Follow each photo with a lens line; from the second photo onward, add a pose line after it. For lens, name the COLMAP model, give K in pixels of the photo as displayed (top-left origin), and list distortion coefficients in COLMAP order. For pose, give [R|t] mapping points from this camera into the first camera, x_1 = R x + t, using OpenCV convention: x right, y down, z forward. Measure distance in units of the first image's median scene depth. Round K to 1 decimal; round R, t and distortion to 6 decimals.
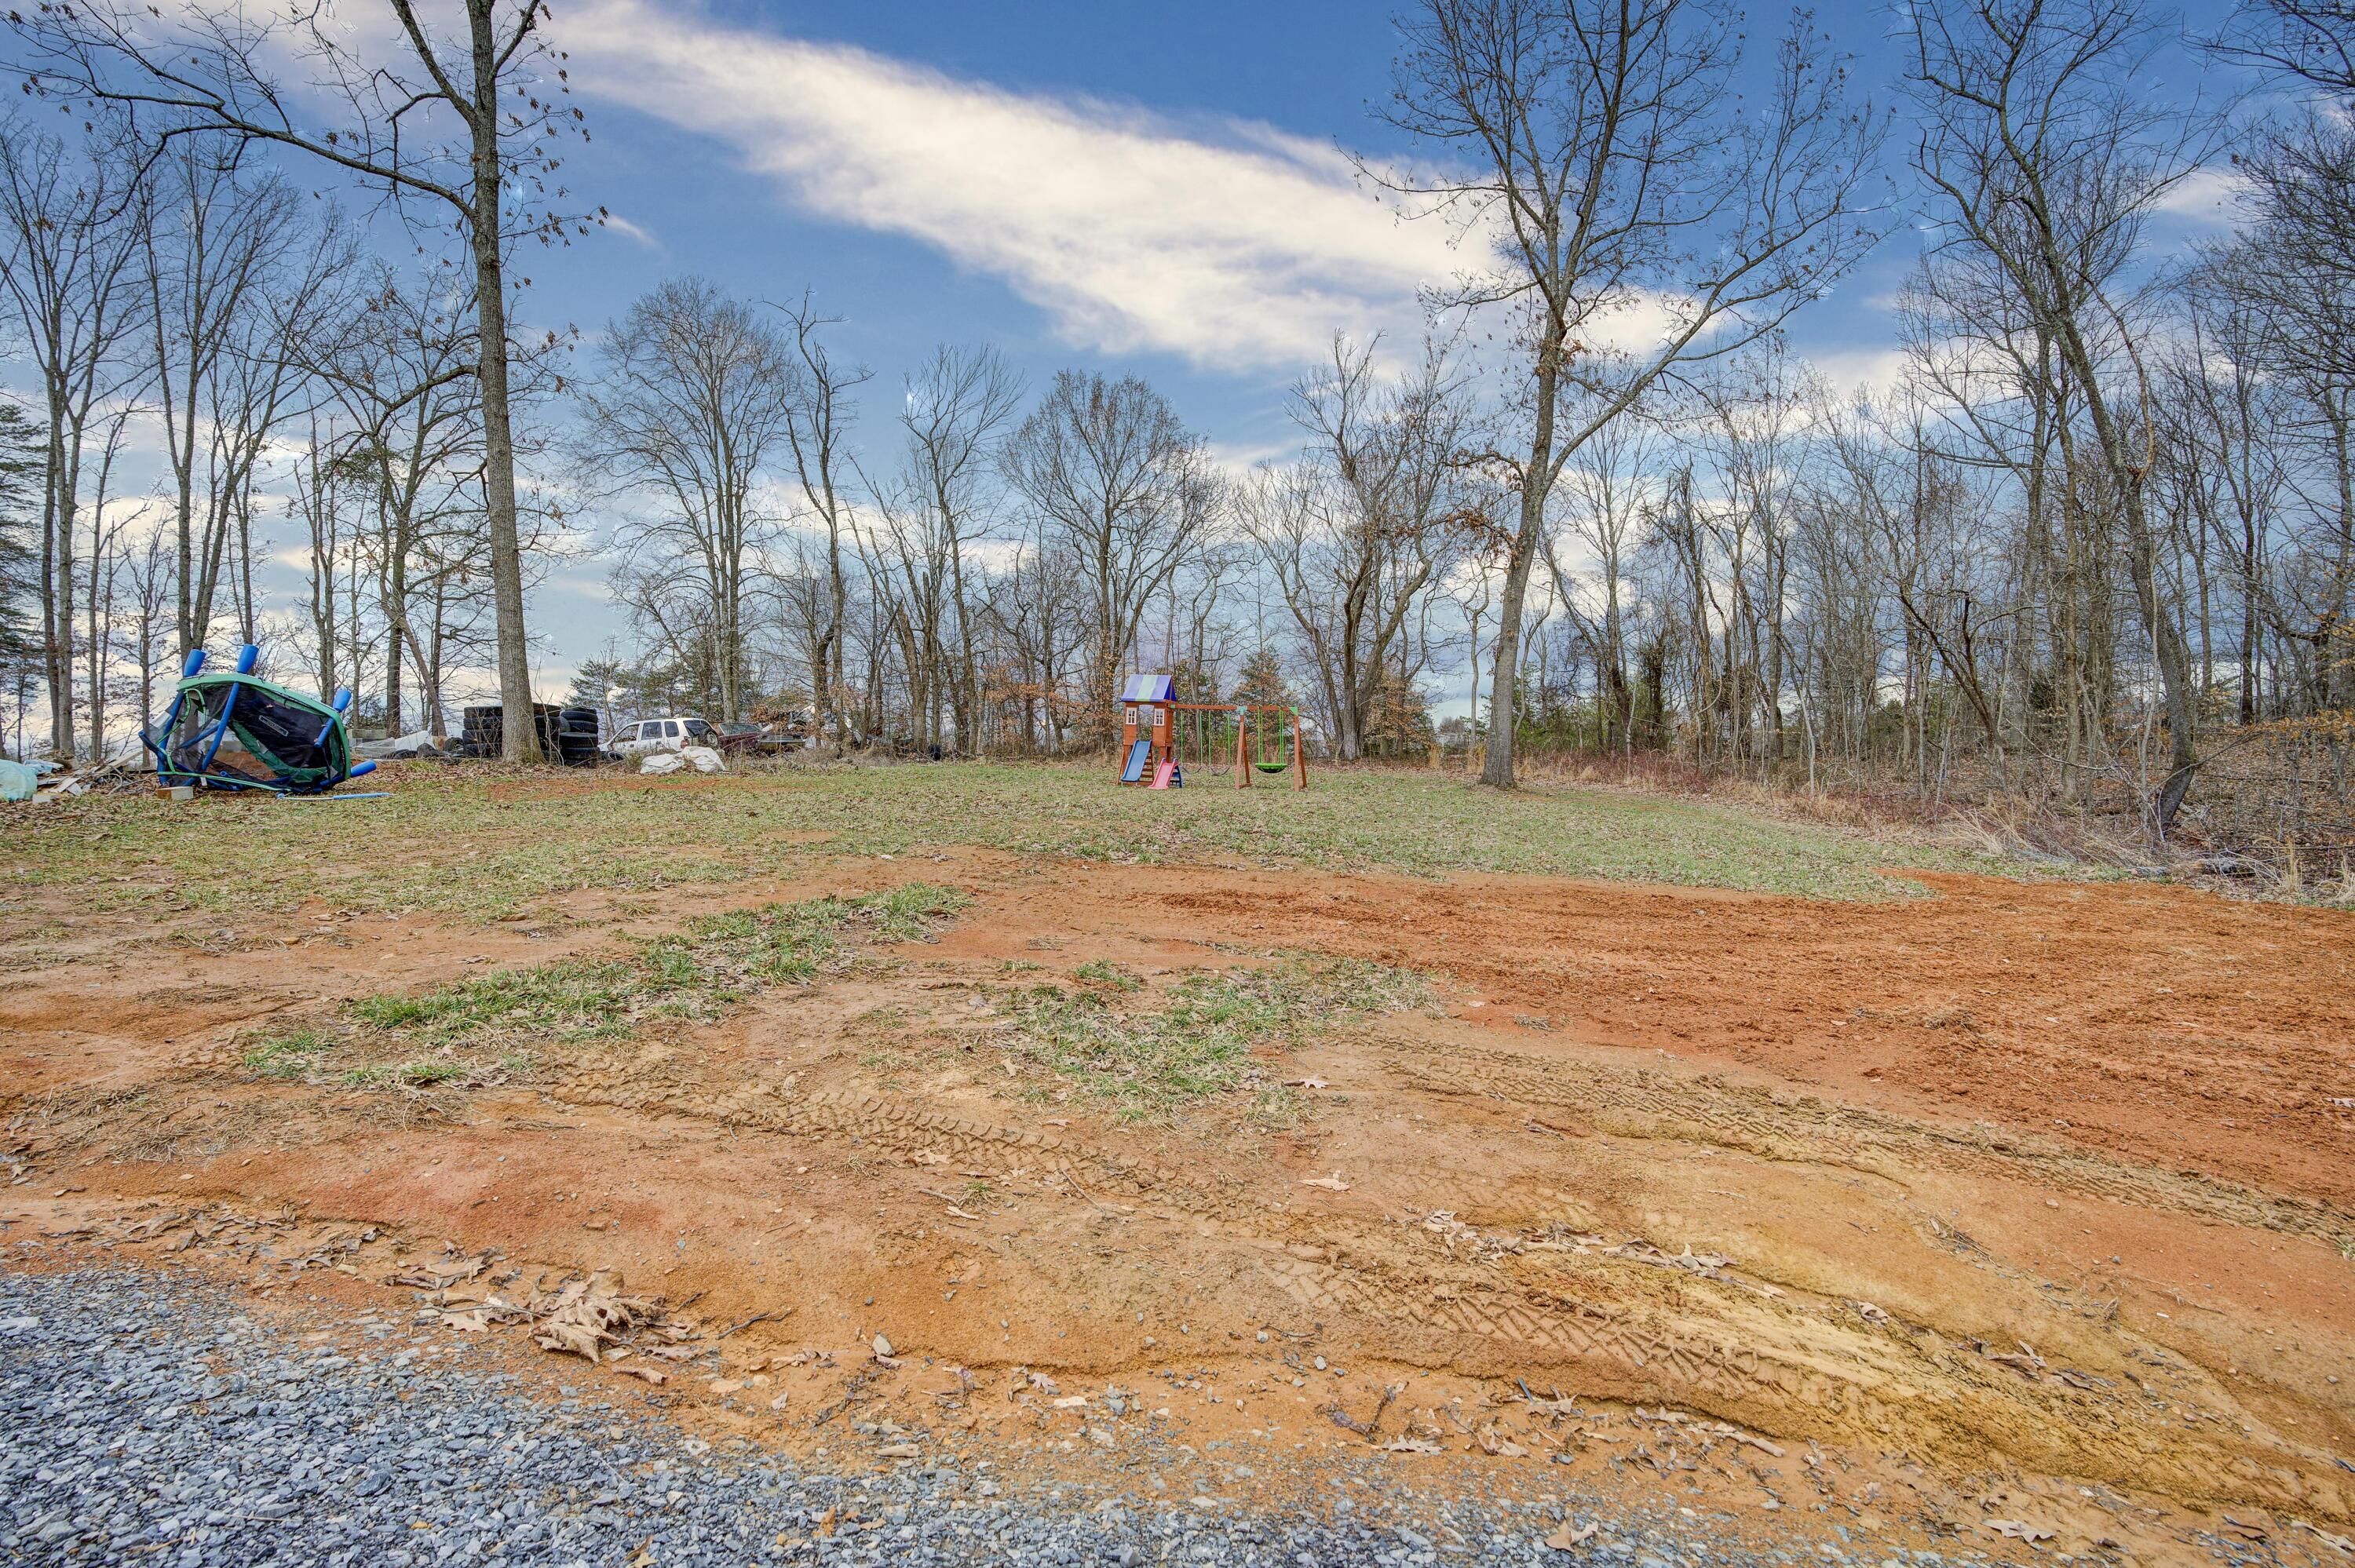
lens RADIAL K [[1092.2, 0, 1187.0], [0, 1092.2, 776.7], [0, 0, 1]] dist [-0.063975, 0.027060]
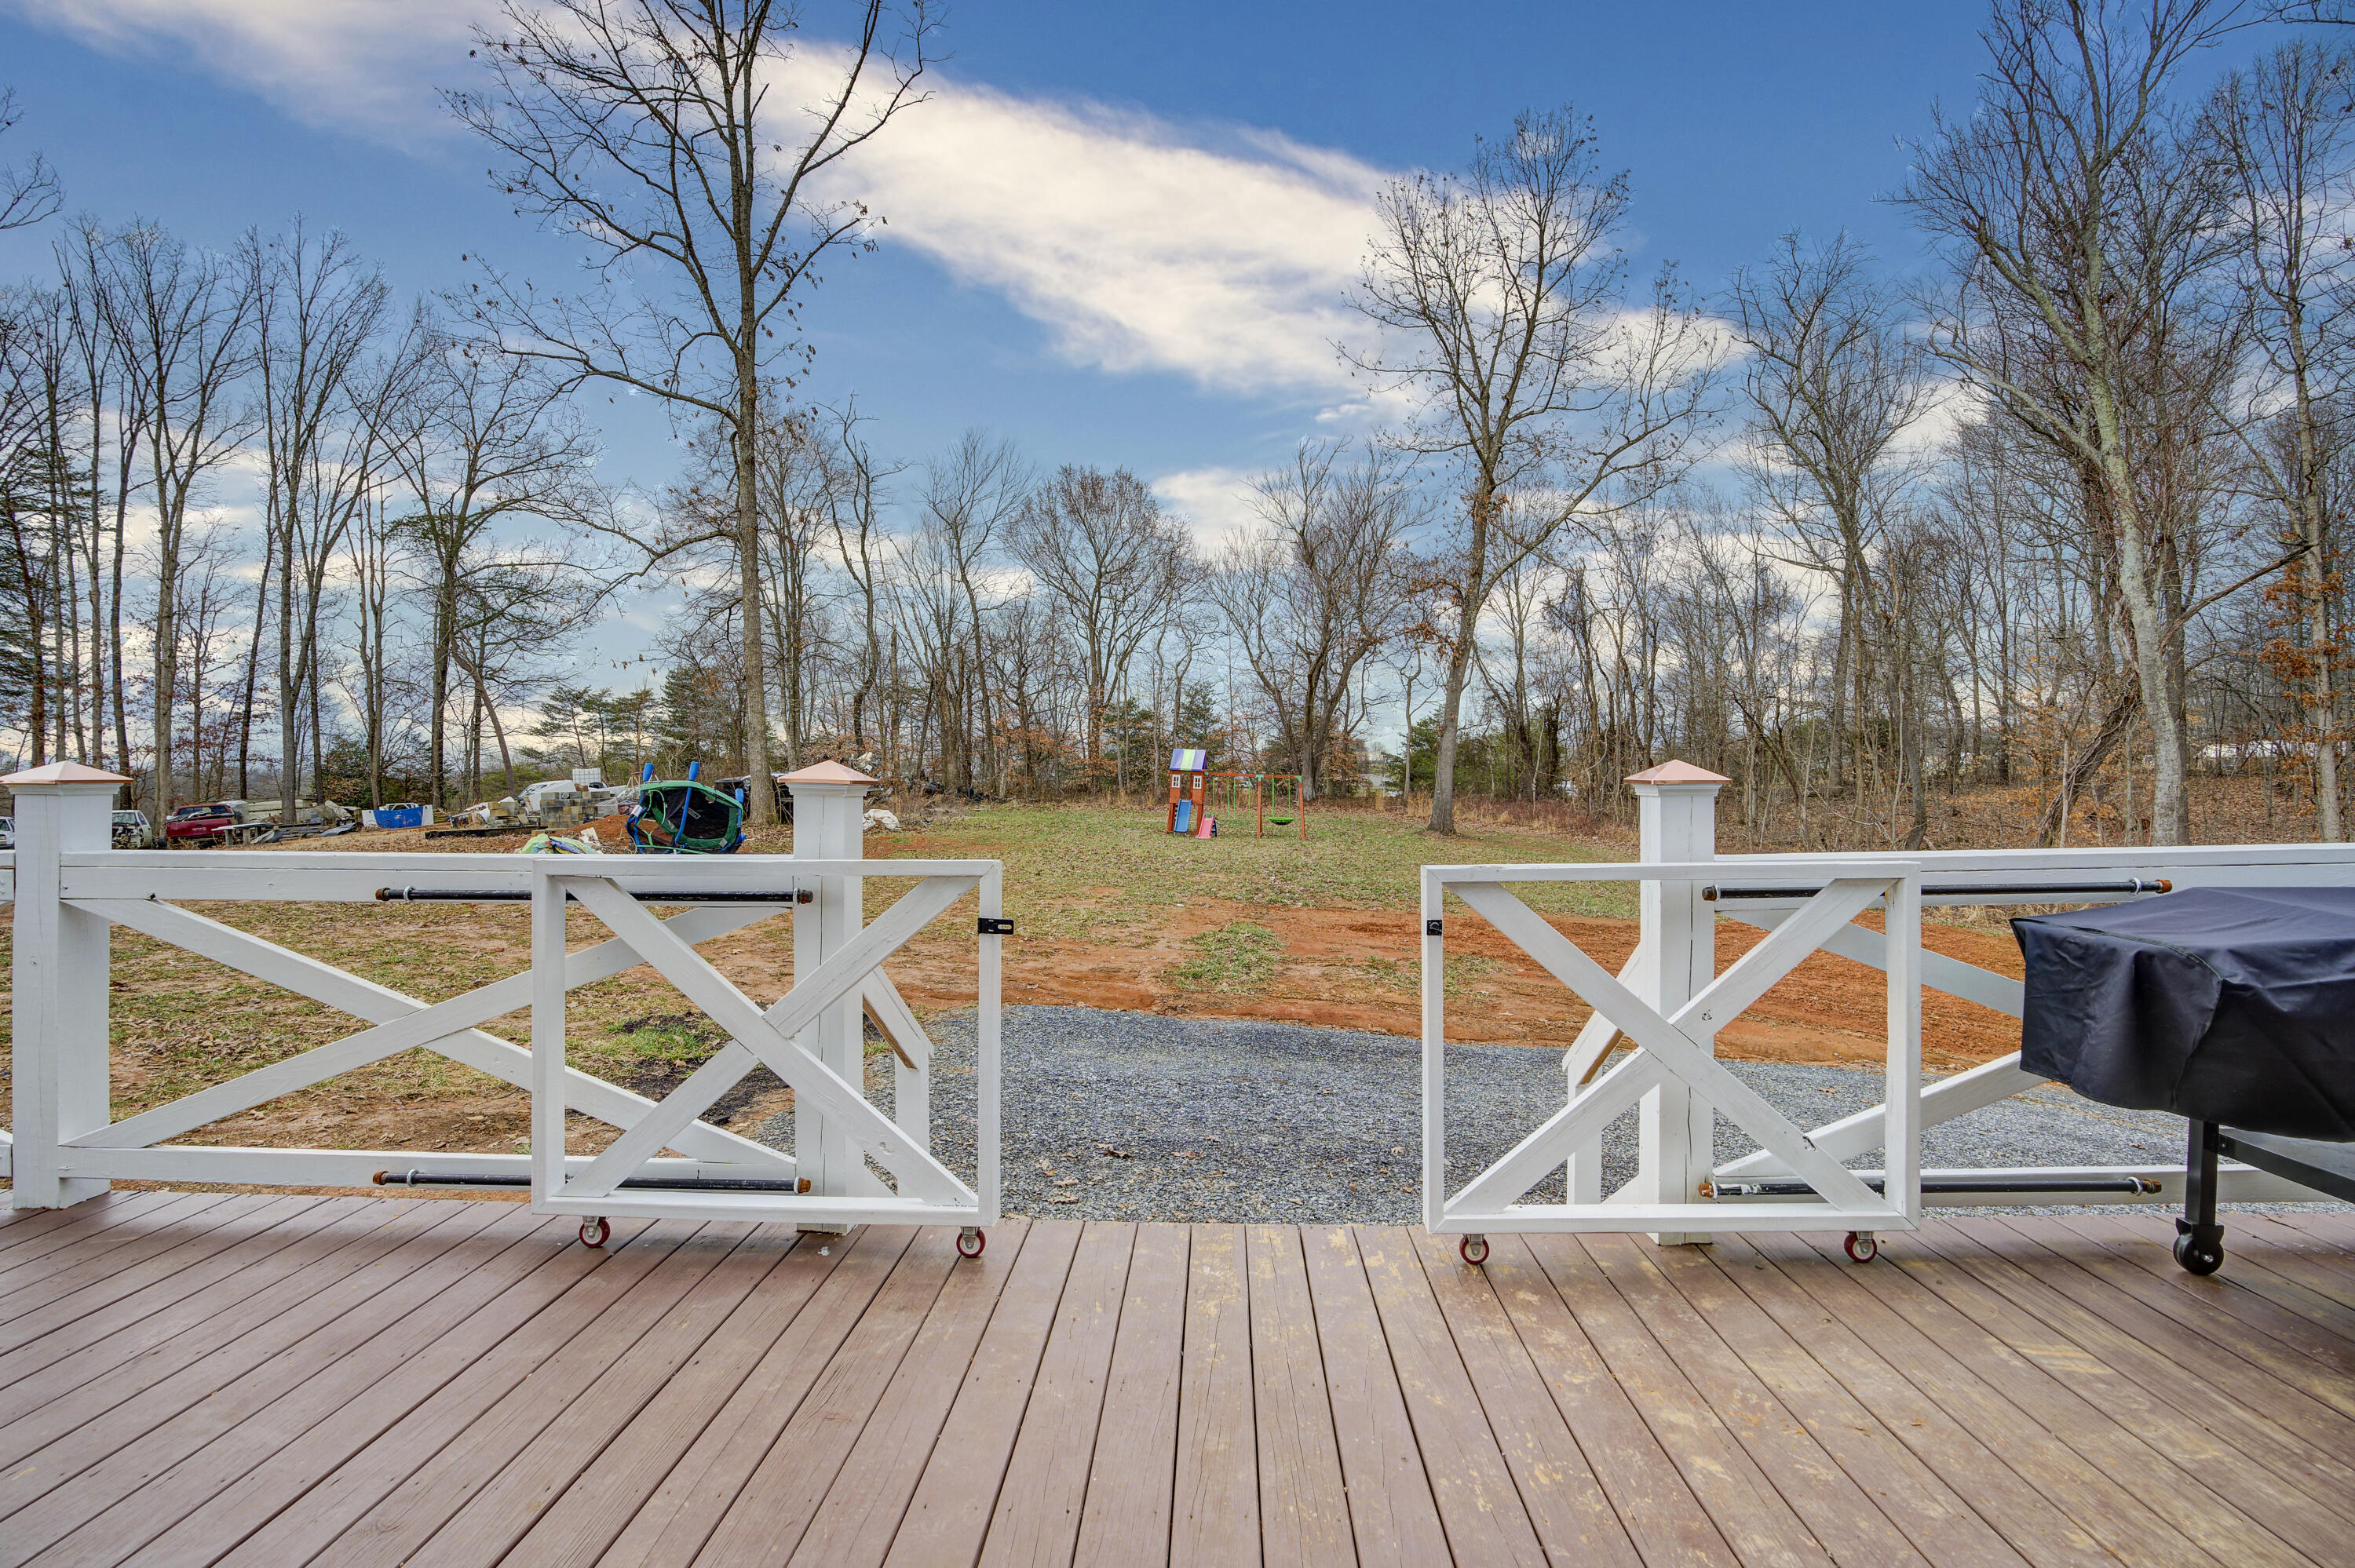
lens RADIAL K [[1092.2, 0, 1187.0], [0, 1092.2, 776.7], [0, 0, 1]] dist [-0.063975, 0.027060]
pose [[0.995649, 0.008472, 0.092797, -0.099786], [-0.007405, 0.999903, -0.011837, -0.028010], [-0.092888, 0.011098, 0.995615, -0.195715]]
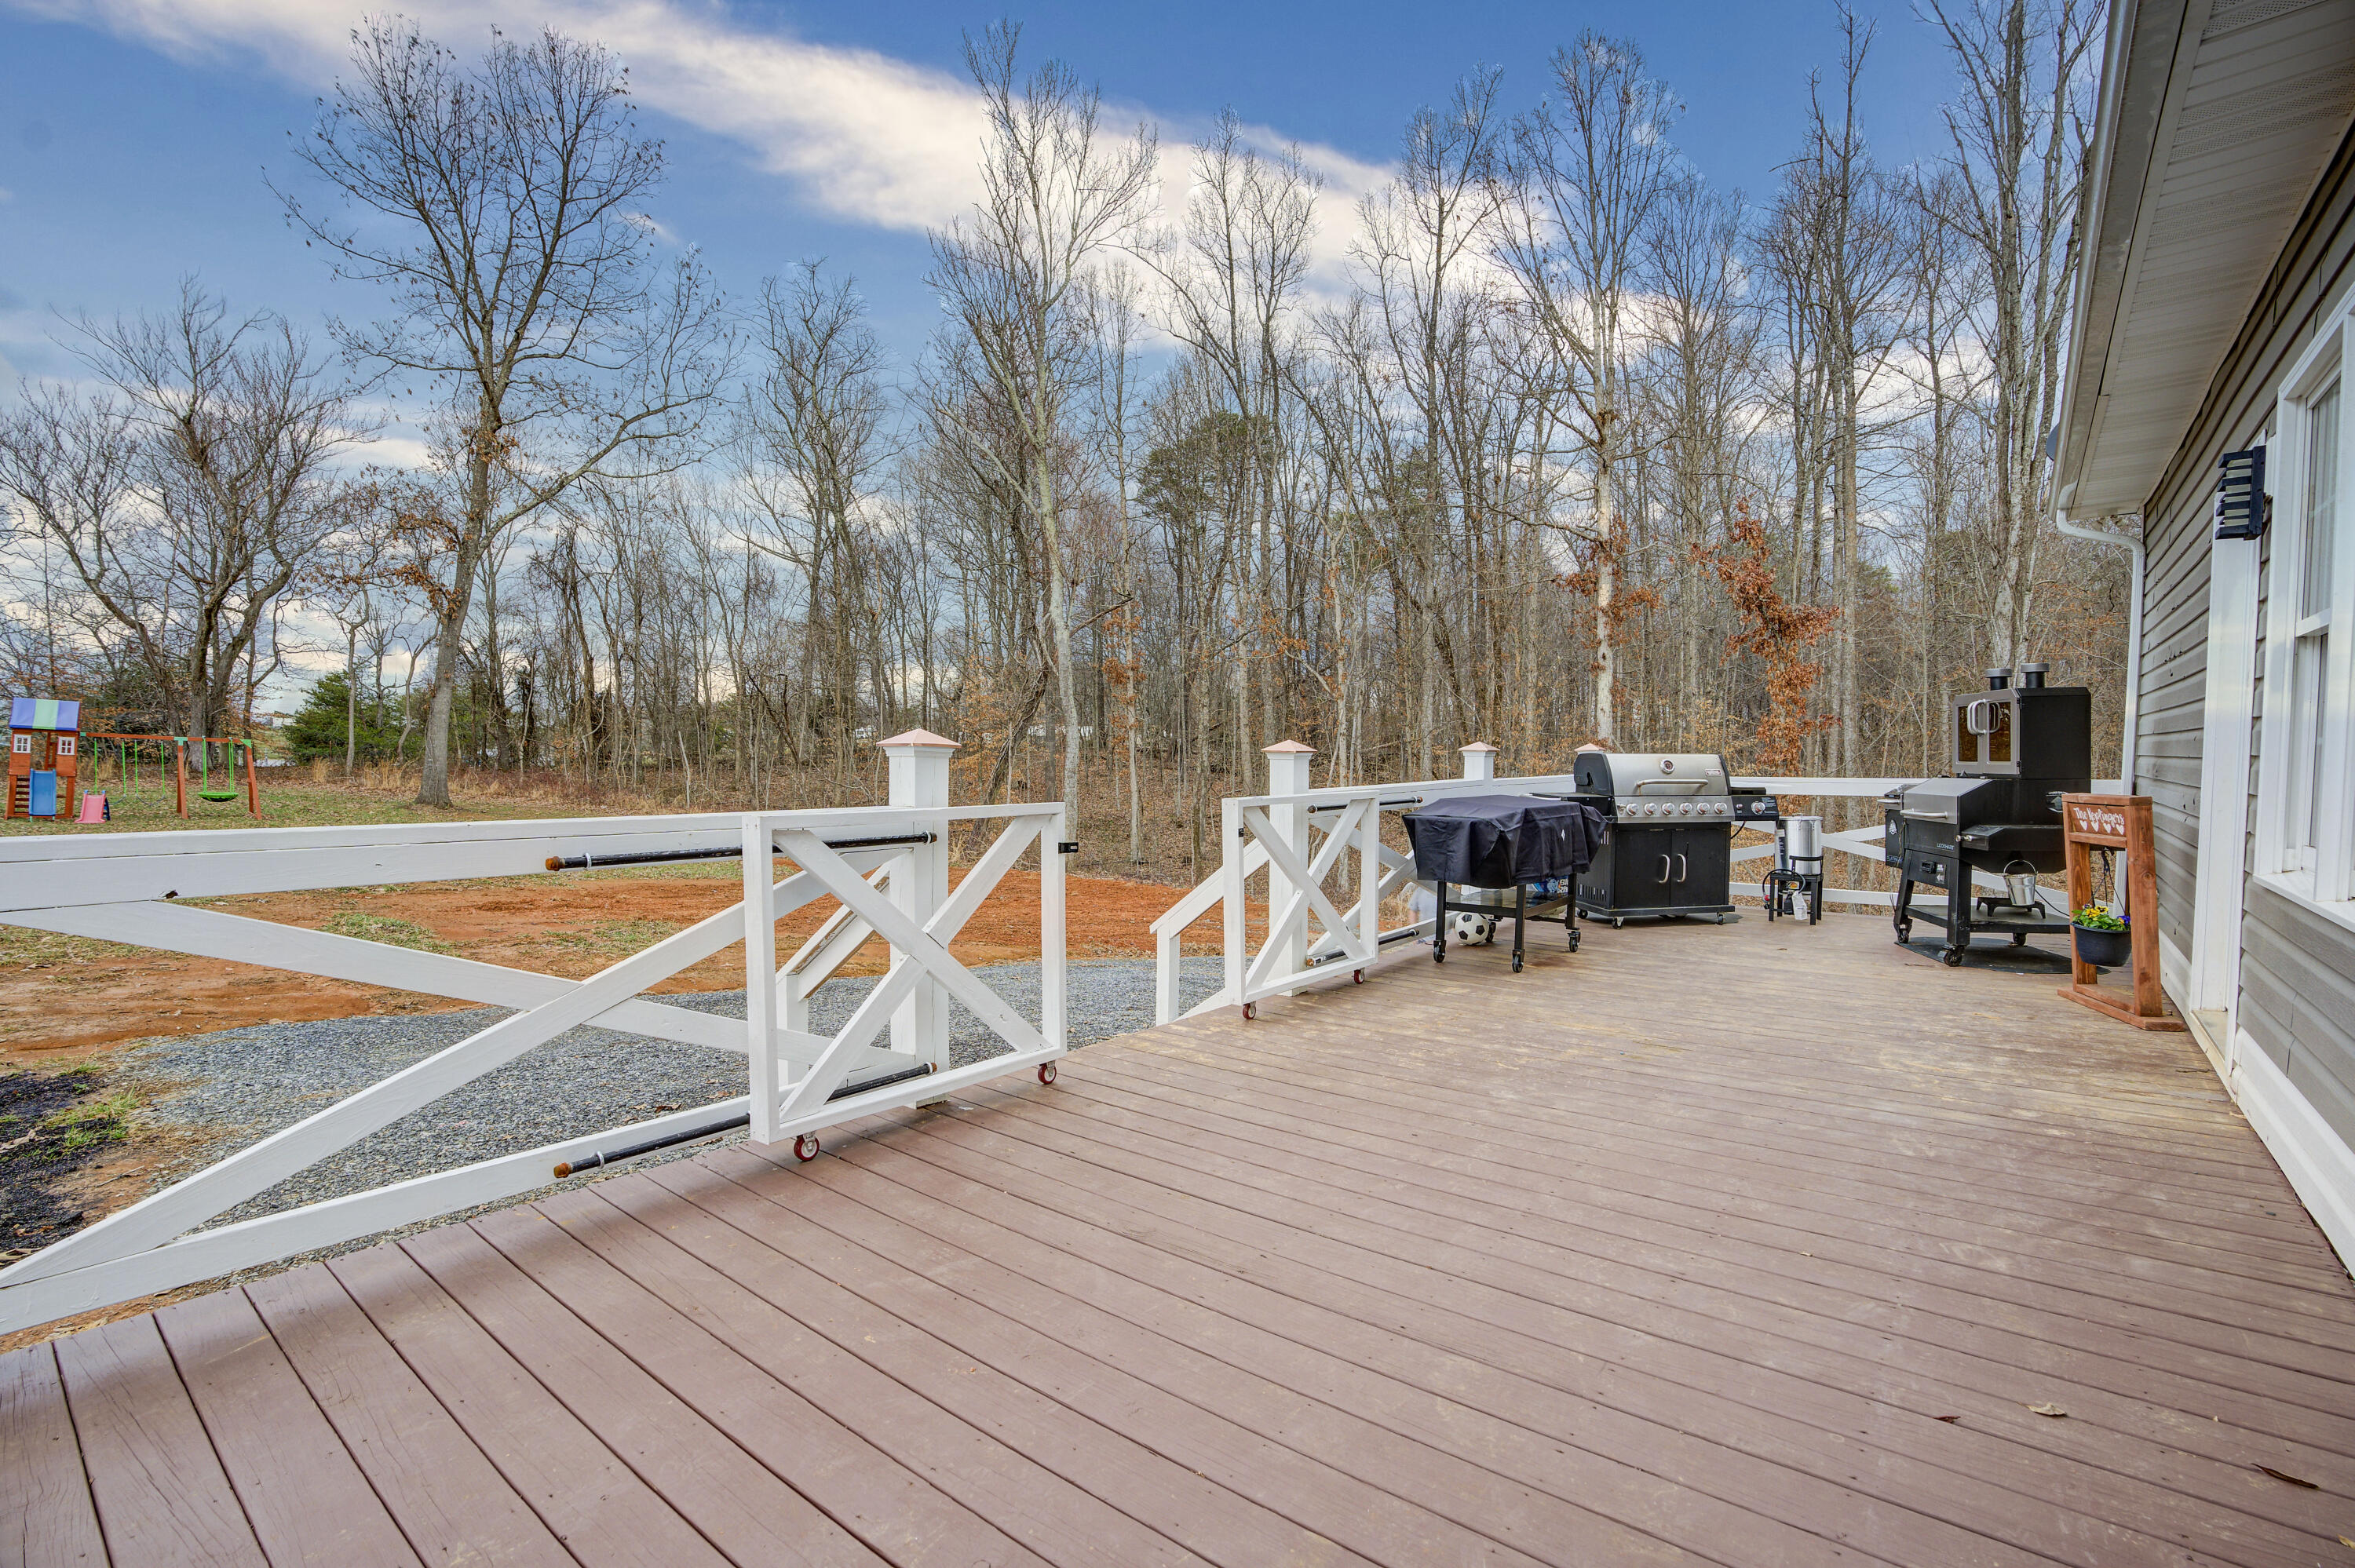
lens RADIAL K [[1079.8, 0, 1177.5], [0, 1079.8, 784.0], [0, 0, 1]] dist [-0.060527, 0.027247]
pose [[0.524090, -0.010067, 0.851604, -0.180093], [-0.007609, 0.999835, 0.016502, -0.026828], [-0.851629, -0.015128, 0.523927, -0.186246]]
